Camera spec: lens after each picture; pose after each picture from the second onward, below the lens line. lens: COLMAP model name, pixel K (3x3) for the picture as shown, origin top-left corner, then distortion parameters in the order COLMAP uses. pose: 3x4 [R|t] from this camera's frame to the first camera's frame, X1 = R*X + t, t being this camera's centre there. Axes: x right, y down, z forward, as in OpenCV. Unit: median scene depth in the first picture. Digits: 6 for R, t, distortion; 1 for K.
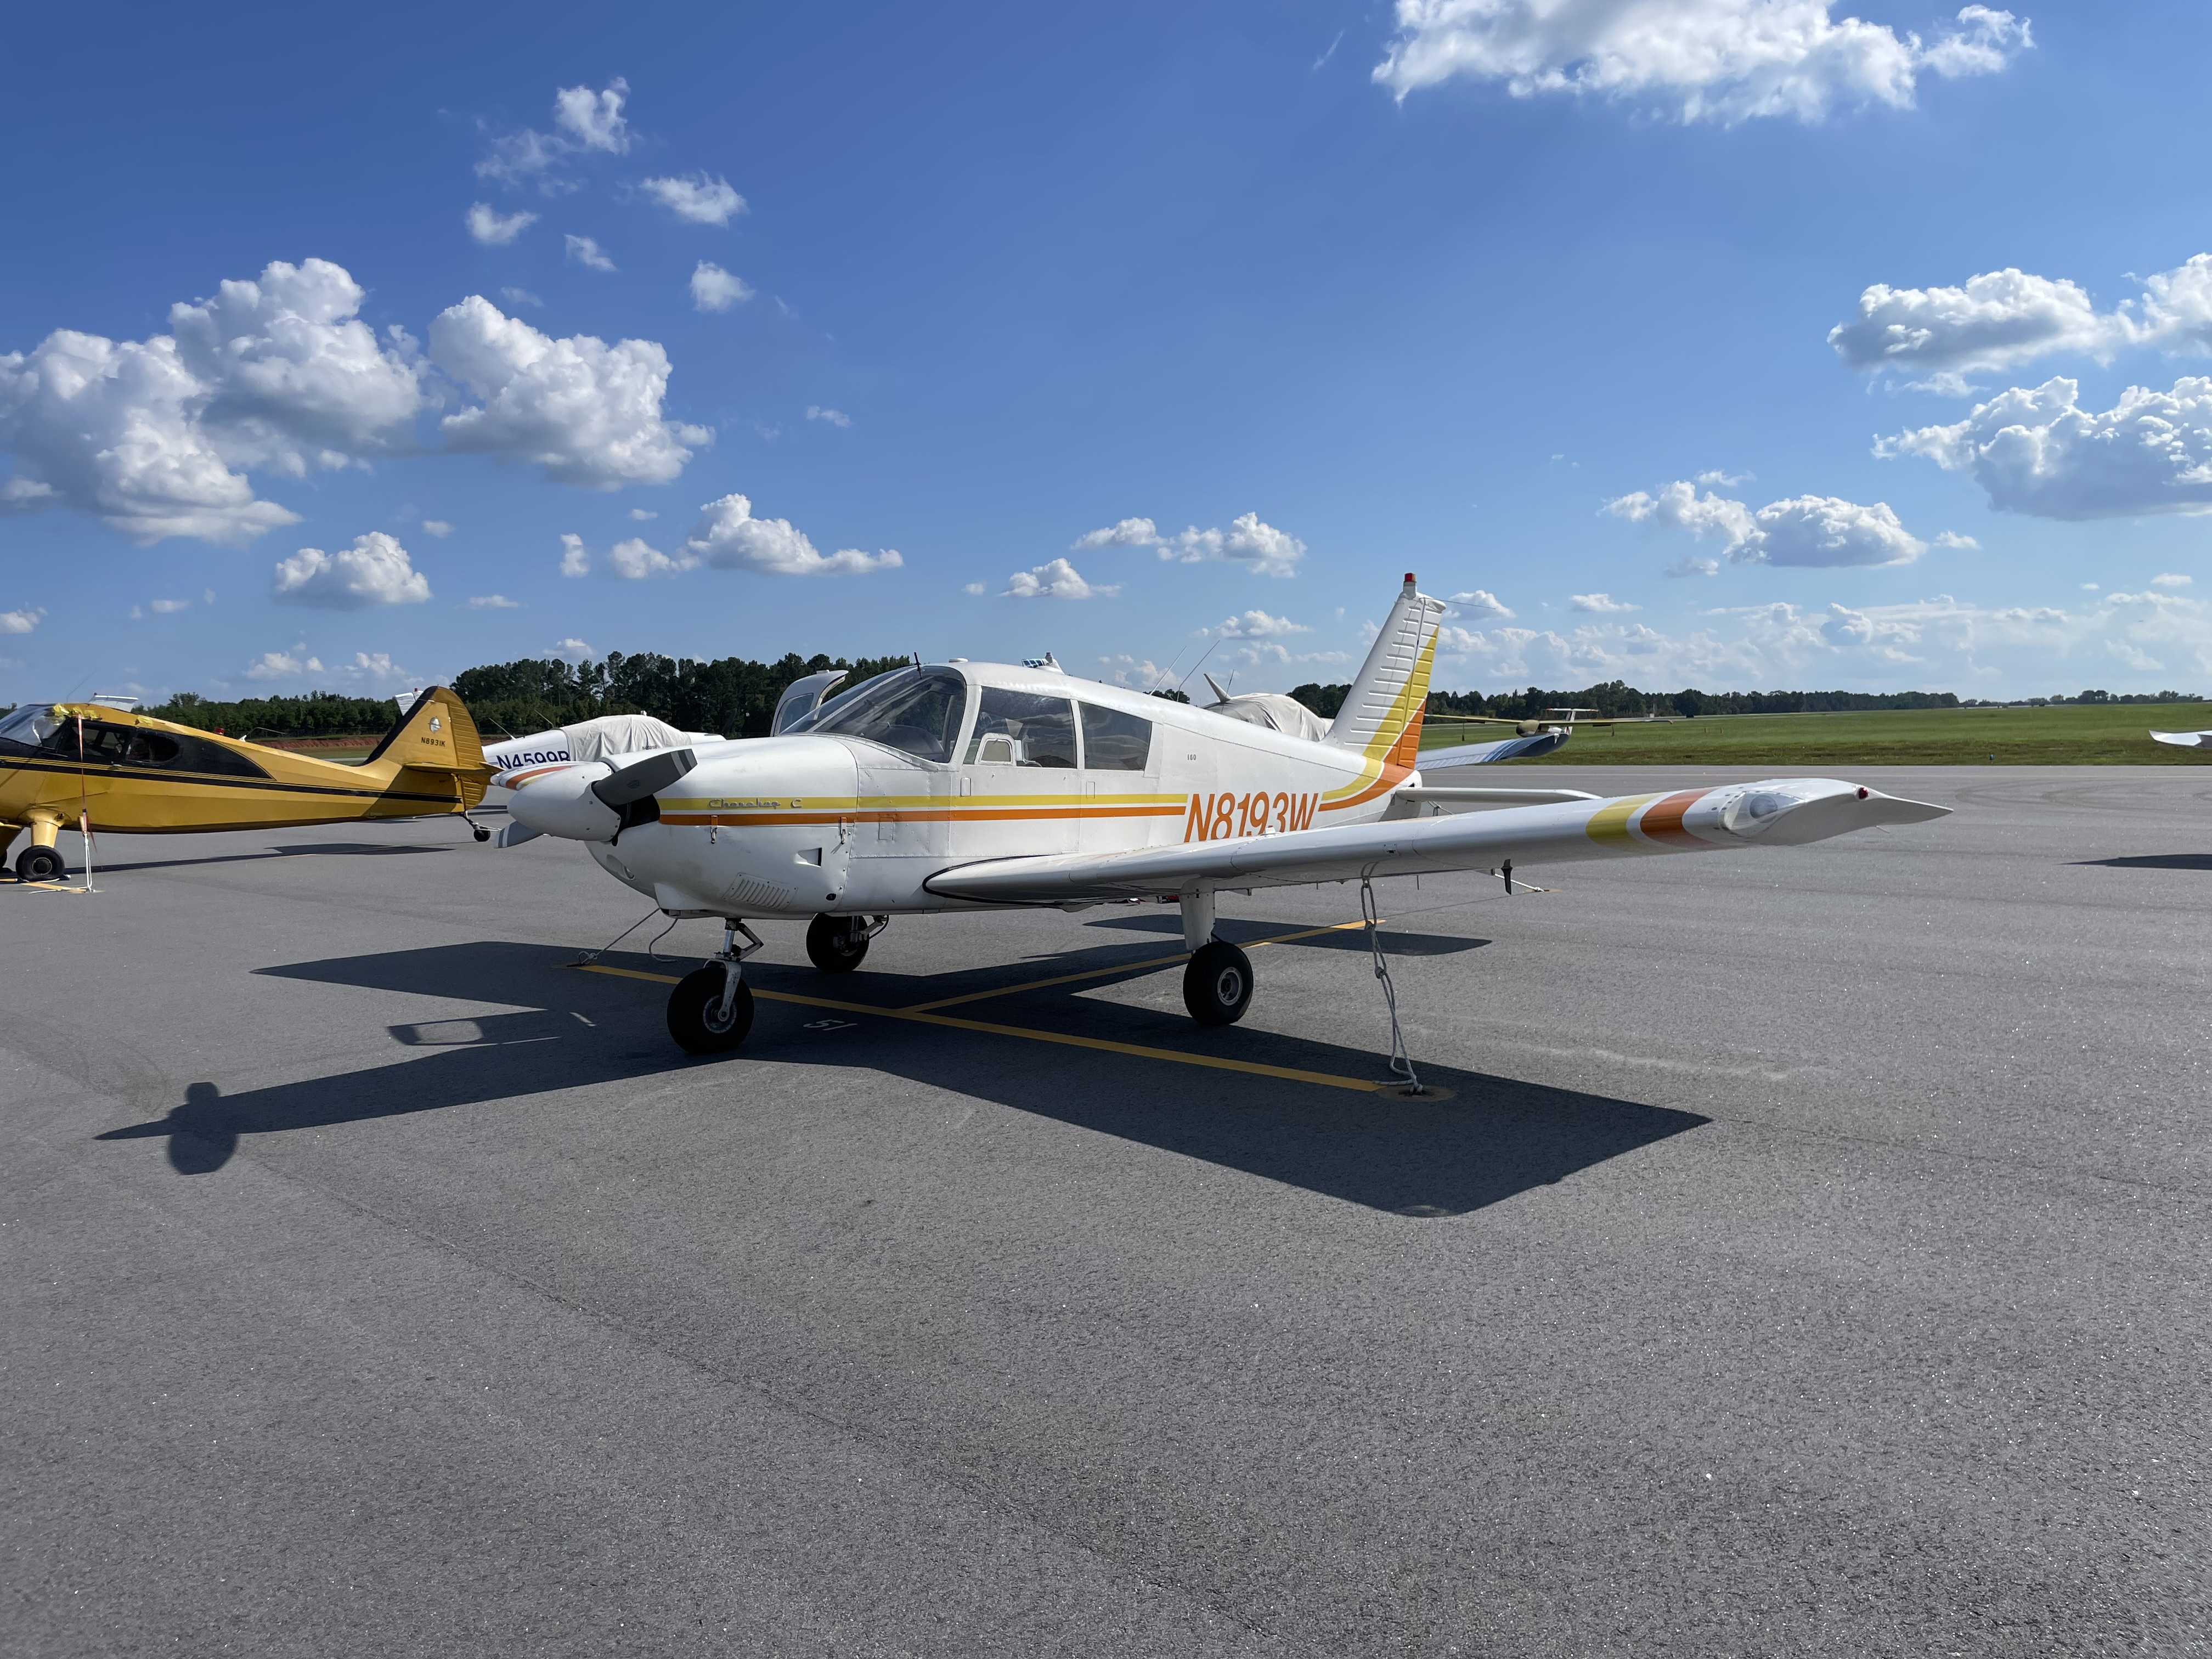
lens RADIAL K [[1689.9, 0, 1092.6], [0, 1689.9, 775.8], [0, 0, 1]] dist [0.143805, -0.191986]
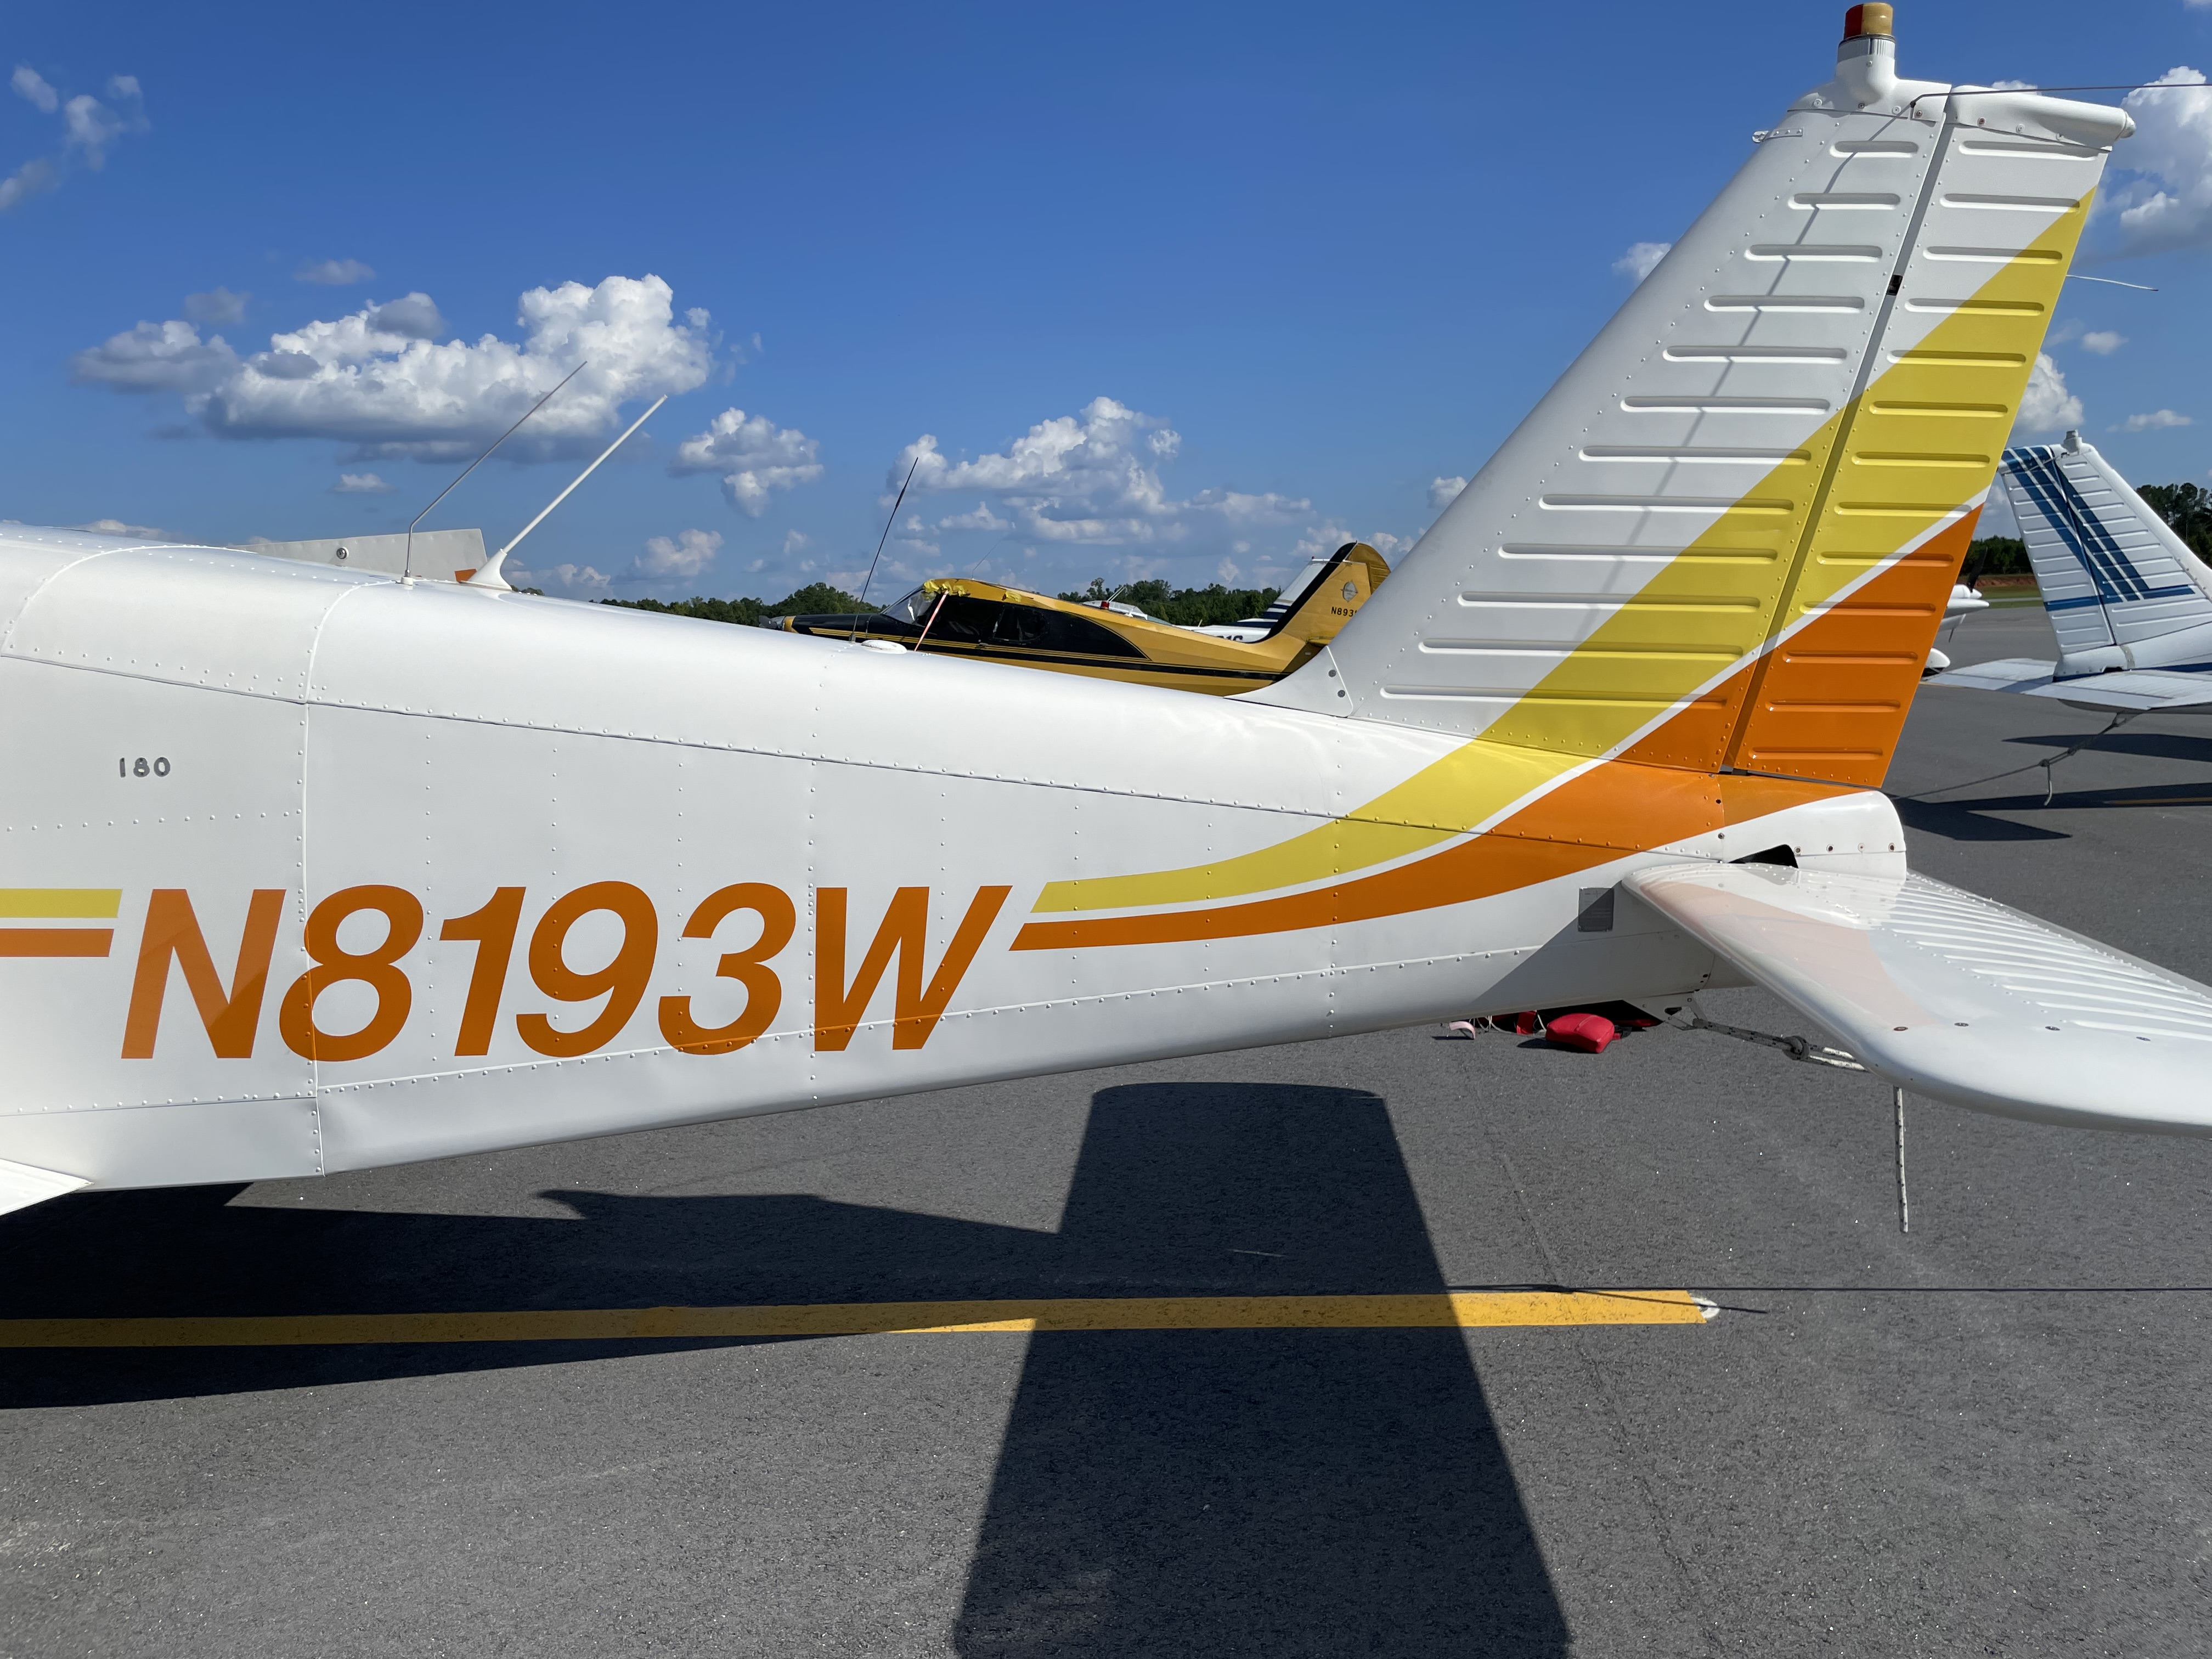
lens RADIAL K [[1689.9, 0, 1092.6], [0, 1689.9, 775.8], [0, 0, 1]] dist [0.143805, -0.191986]
pose [[0.629998, 0.071002, -0.773344, 0.284965], [-0.000355, 0.995838, 0.091141, -0.026610], [0.776597, -0.057145, 0.627401, 0.663987]]
